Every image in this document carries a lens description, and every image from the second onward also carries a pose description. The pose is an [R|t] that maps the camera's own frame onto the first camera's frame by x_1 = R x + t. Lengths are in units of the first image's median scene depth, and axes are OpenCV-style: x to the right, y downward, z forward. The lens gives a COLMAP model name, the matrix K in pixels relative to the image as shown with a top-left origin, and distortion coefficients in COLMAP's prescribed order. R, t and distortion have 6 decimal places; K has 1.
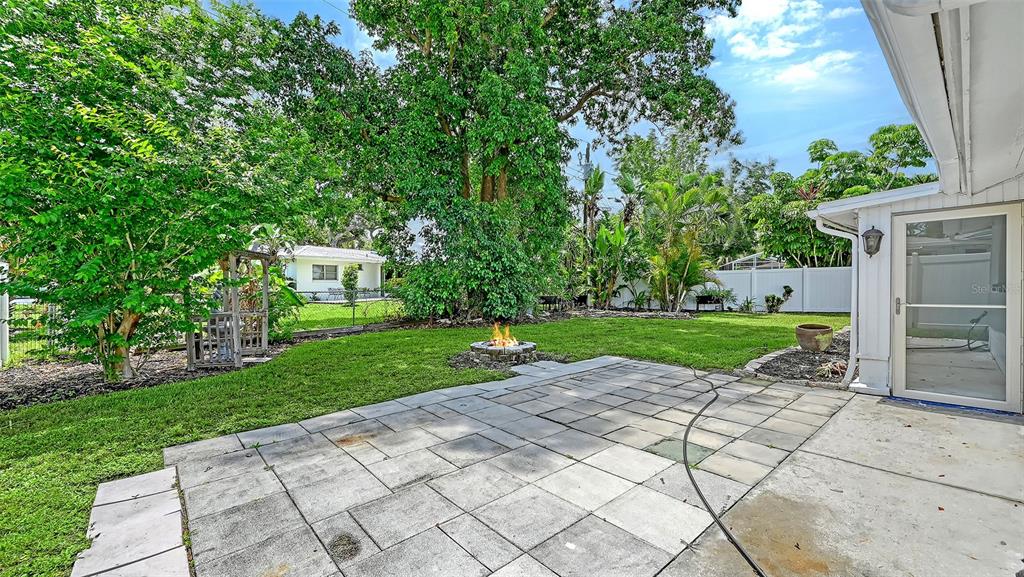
lens RADIAL K [[412.9, 0, 517.4], [0, 412.9, 288.1], [0, 0, 1]] dist [-0.003081, 0.000262]
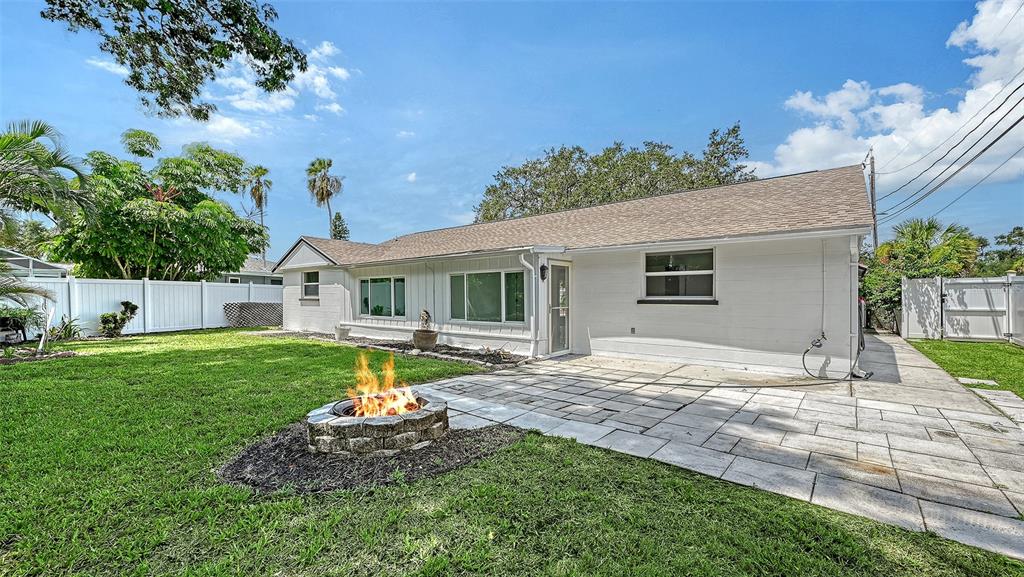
lens RADIAL K [[412.9, 0, 516.6], [0, 412.9, 296.9], [0, 0, 1]] dist [-0.003081, 0.000262]
pose [[-0.152533, 0.016381, 0.988163, -0.772956], [0.010497, 0.999833, -0.014954, 0.016071], [-0.988243, 0.008092, -0.152679, 1.260007]]
